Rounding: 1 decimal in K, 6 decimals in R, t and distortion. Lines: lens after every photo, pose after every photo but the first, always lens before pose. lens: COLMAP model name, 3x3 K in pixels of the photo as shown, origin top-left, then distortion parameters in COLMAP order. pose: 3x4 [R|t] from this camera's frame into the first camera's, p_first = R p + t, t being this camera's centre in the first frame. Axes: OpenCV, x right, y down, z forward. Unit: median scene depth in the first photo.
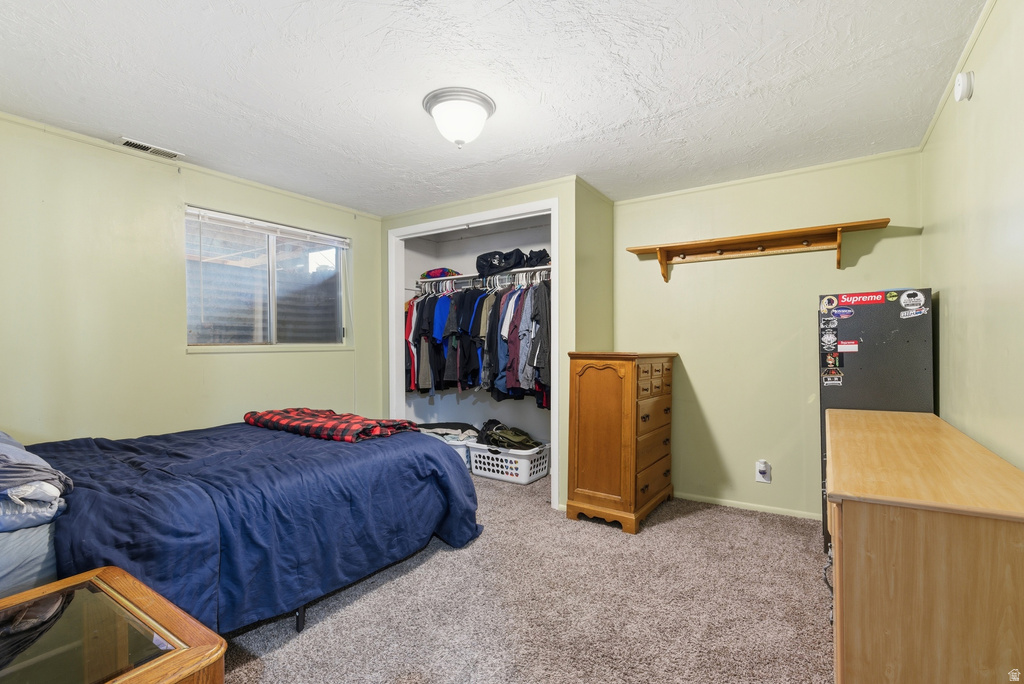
lens RADIAL K [[464.0, 0, 517.7], [0, 464.0, 341.1], [0, 0, 1]] dist [0.002917, 0.000287]
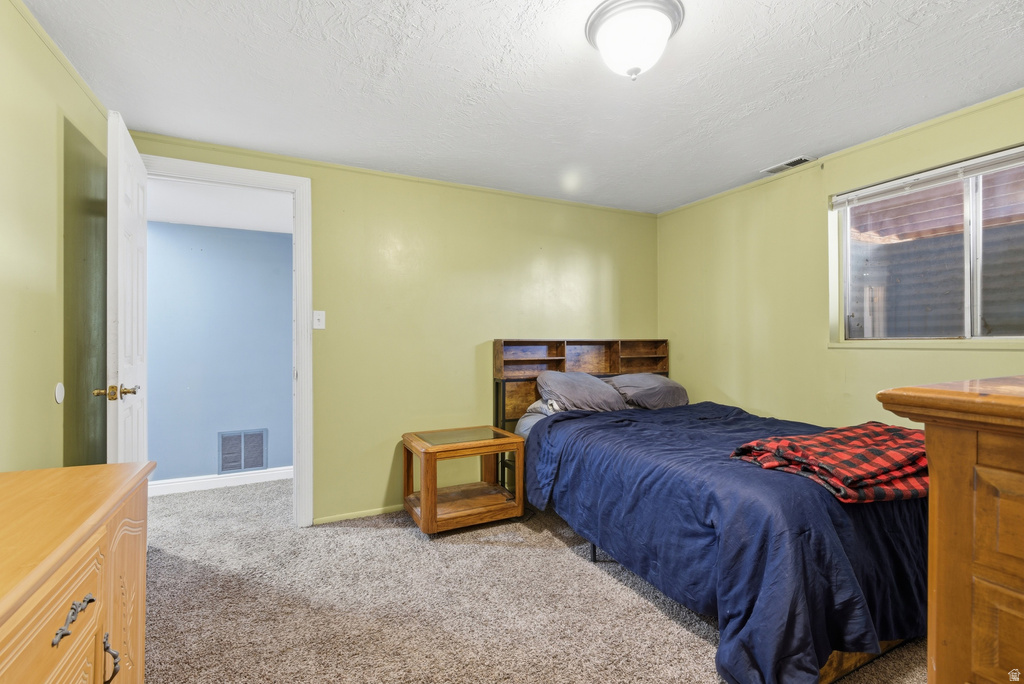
lens RADIAL K [[464.0, 0, 517.7], [0, 464.0, 341.1], [0, 0, 1]] dist [0.002917, 0.000287]
pose [[-0.503214, 0.003380, -0.864155, 0.511399], [0.010175, 0.999946, -0.002014, 0.007243], [0.864102, -0.009806, -0.503221, 0.998496]]
